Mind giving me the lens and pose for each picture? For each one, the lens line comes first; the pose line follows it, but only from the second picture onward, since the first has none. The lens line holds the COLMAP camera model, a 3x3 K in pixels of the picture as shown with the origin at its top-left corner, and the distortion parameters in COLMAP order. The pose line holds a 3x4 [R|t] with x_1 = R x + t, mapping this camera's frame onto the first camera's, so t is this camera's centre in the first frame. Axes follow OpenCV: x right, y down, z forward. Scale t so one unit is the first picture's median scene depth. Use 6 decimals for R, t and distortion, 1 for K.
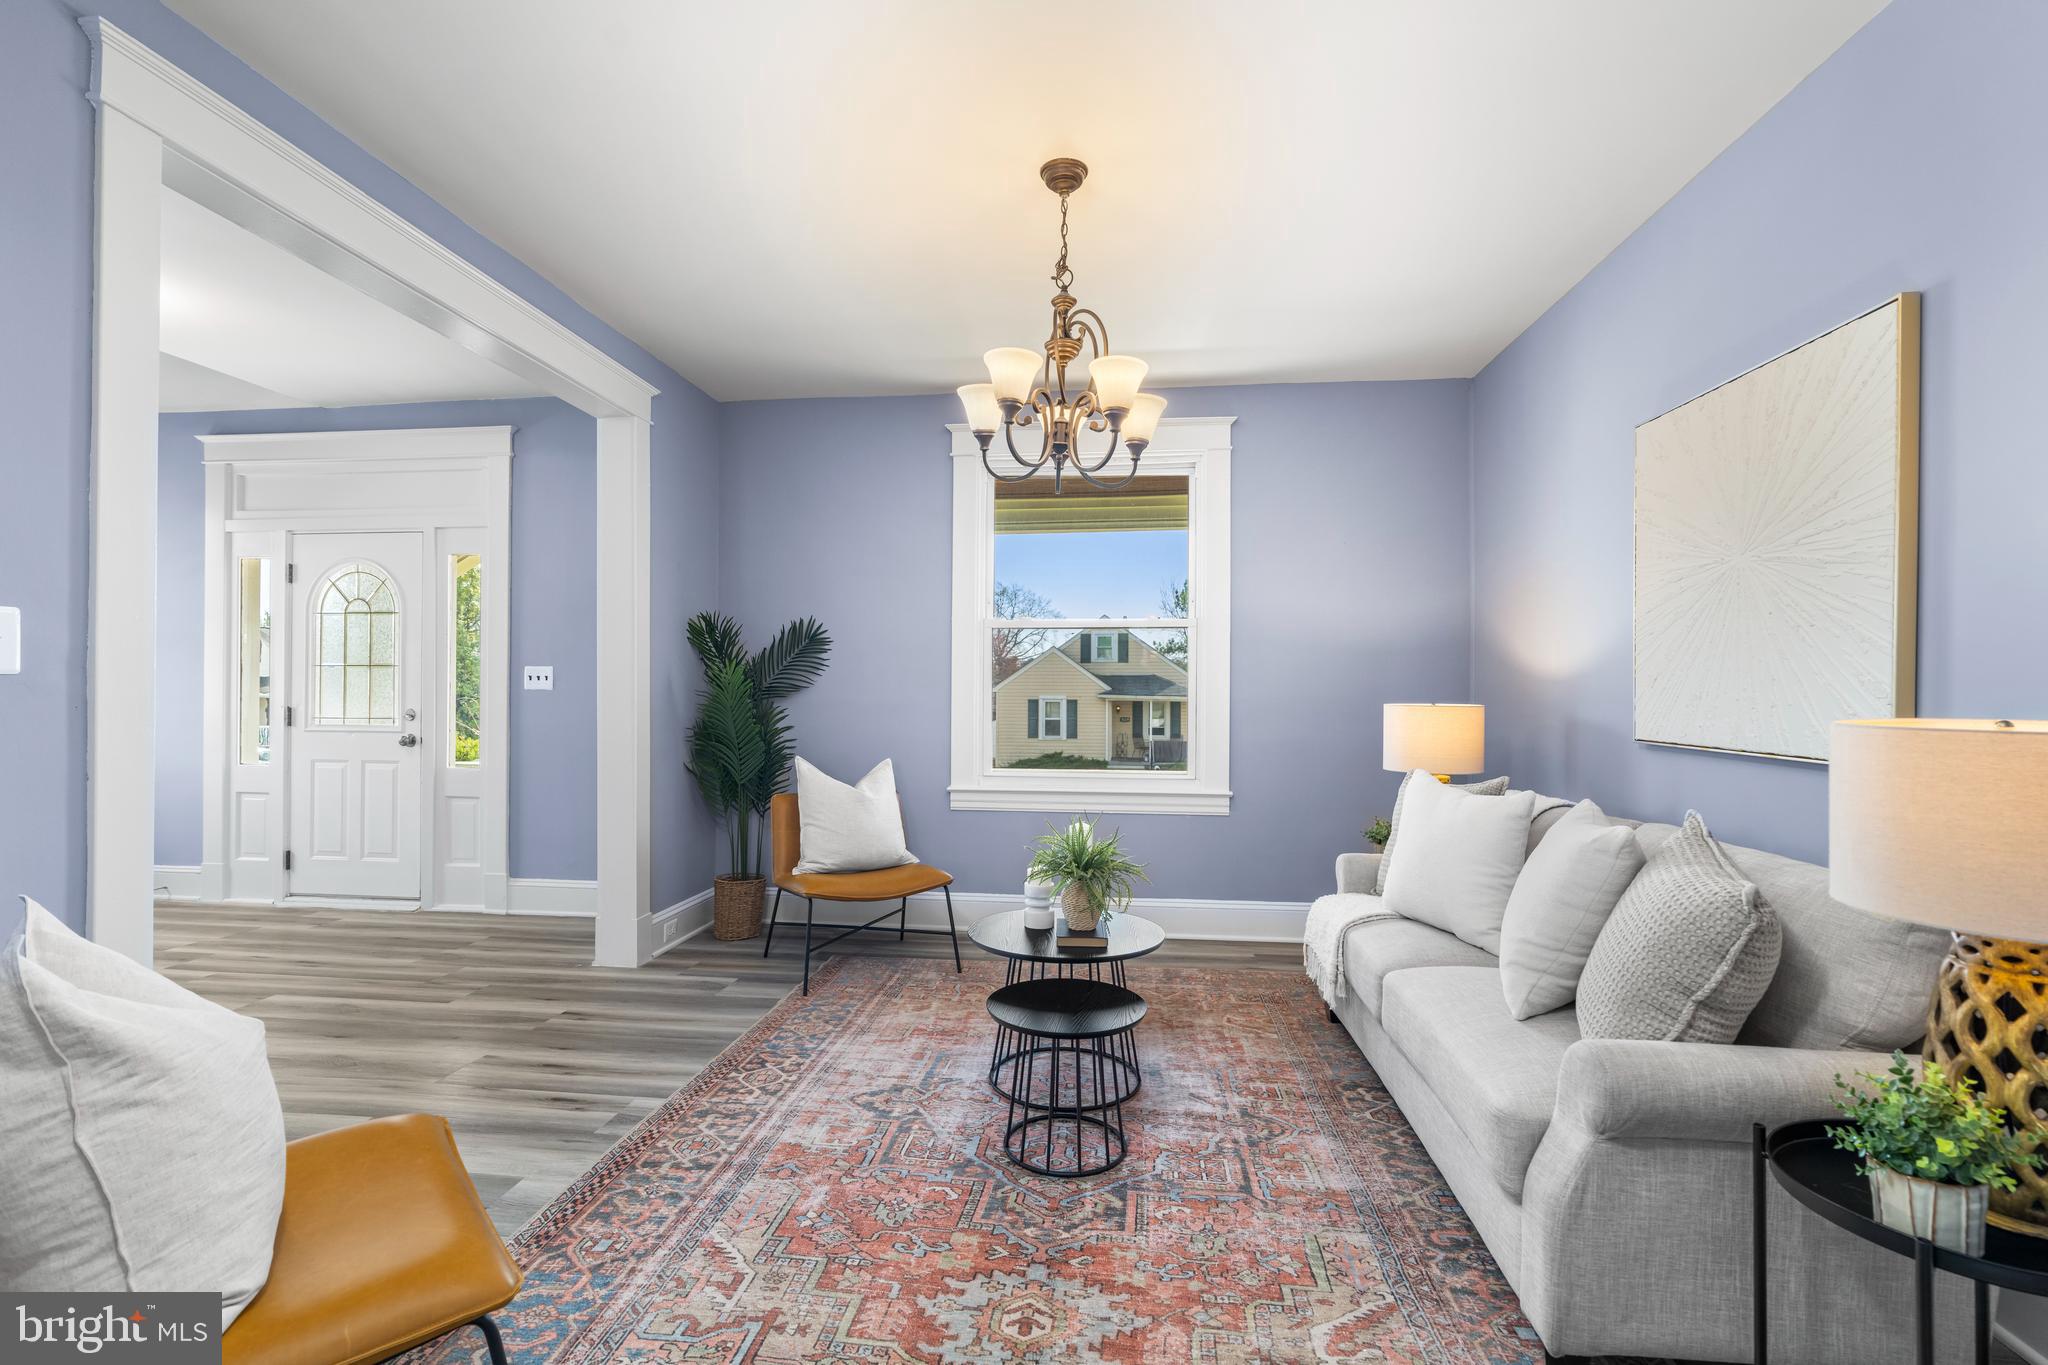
lens RADIAL K [[916.9, 0, 974.9], [0, 916.9, 681.2], [0, 0, 1]] dist [-0.005234, -0.000869]
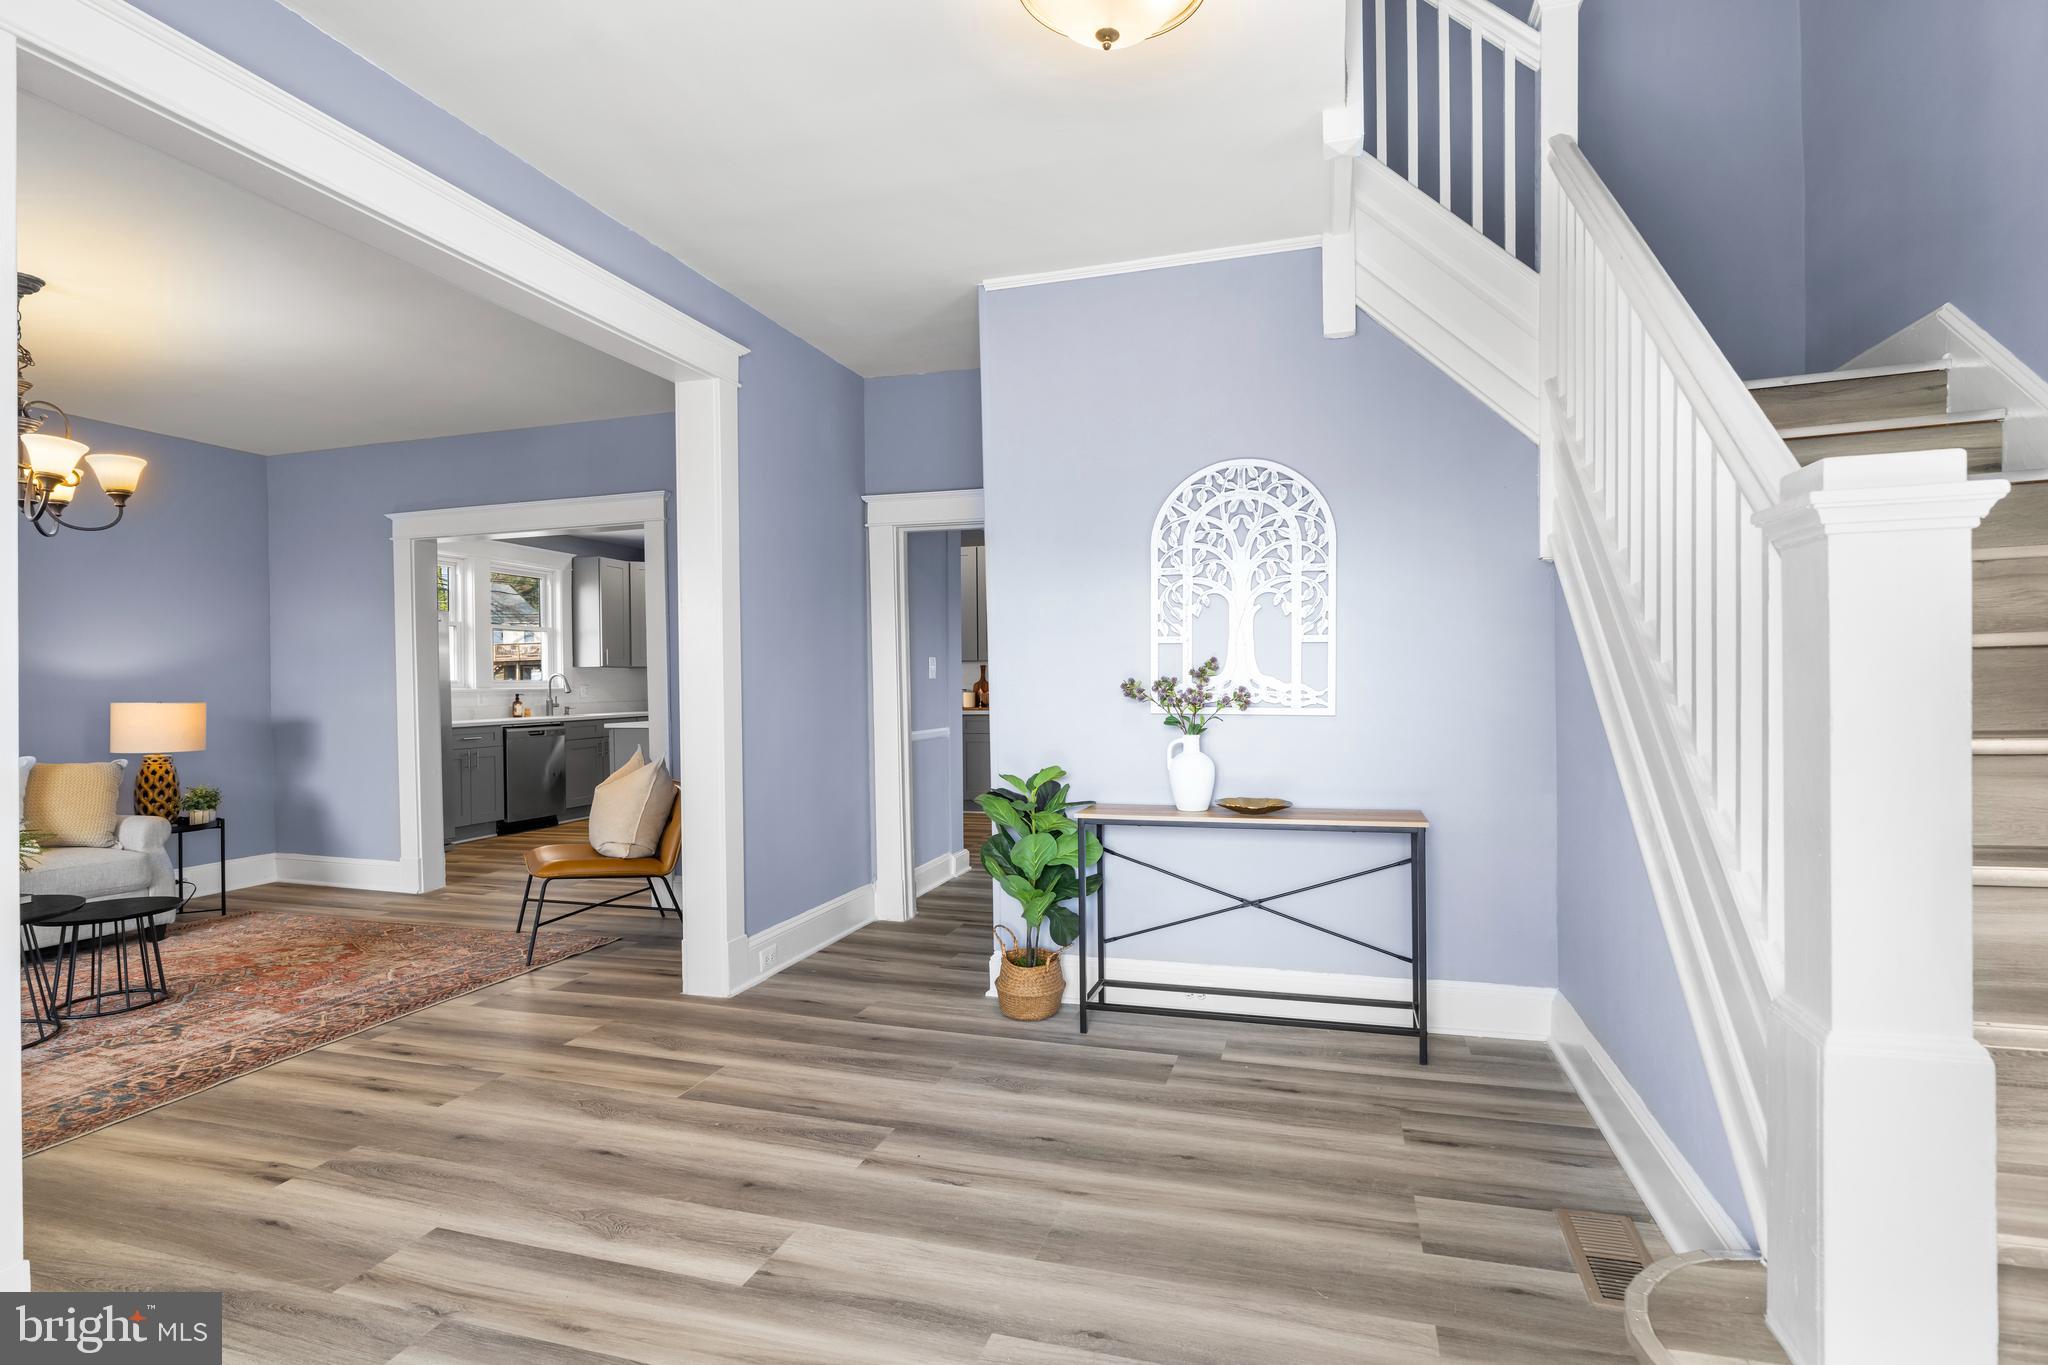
lens RADIAL K [[926.4, 0, 1088.7], [0, 926.4, 687.5], [0, 0, 1]] dist [0.000545, 0.000269]
pose [[-0.997526, 0.008898, 0.069734, -1.618632], [0.008660, 0.999956, -0.003706, 0.018510], [-0.069764, -0.003093, -0.997559, 2.443072]]
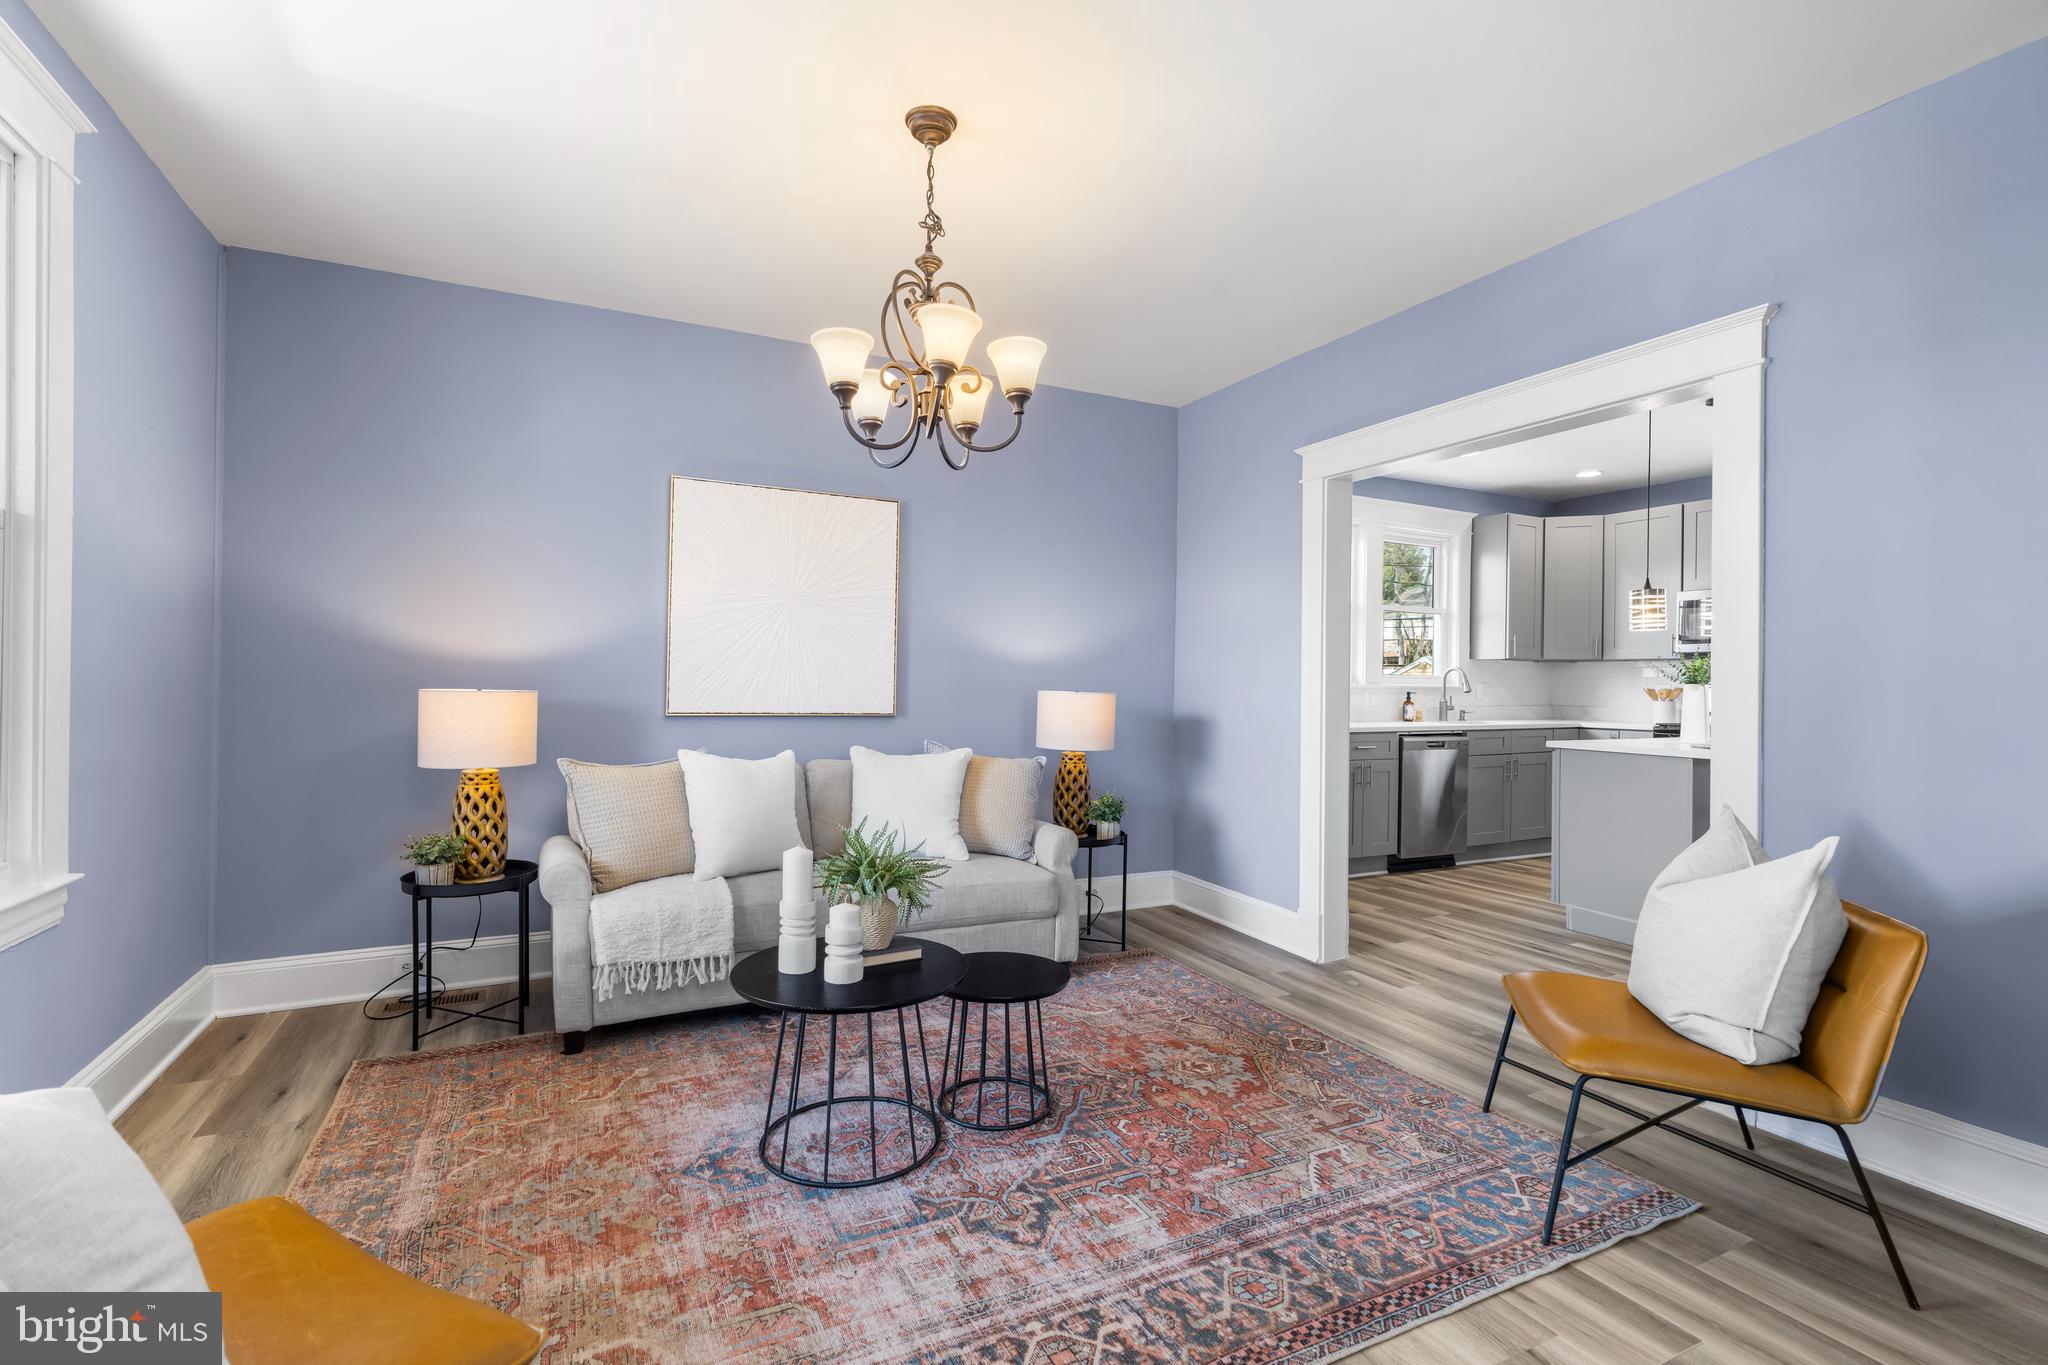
lens RADIAL K [[964.9, 0, 1065.5], [0, 964.9, 695.4], [0, 0, 1]] dist [-0.004697, -0.000916]
pose [[-0.616133, -0.022671, 0.787316, -0.854783], [-0.023294, 0.999673, 0.010557, 0.014815], [-0.787297, -0.011836, -0.616460, 1.684371]]
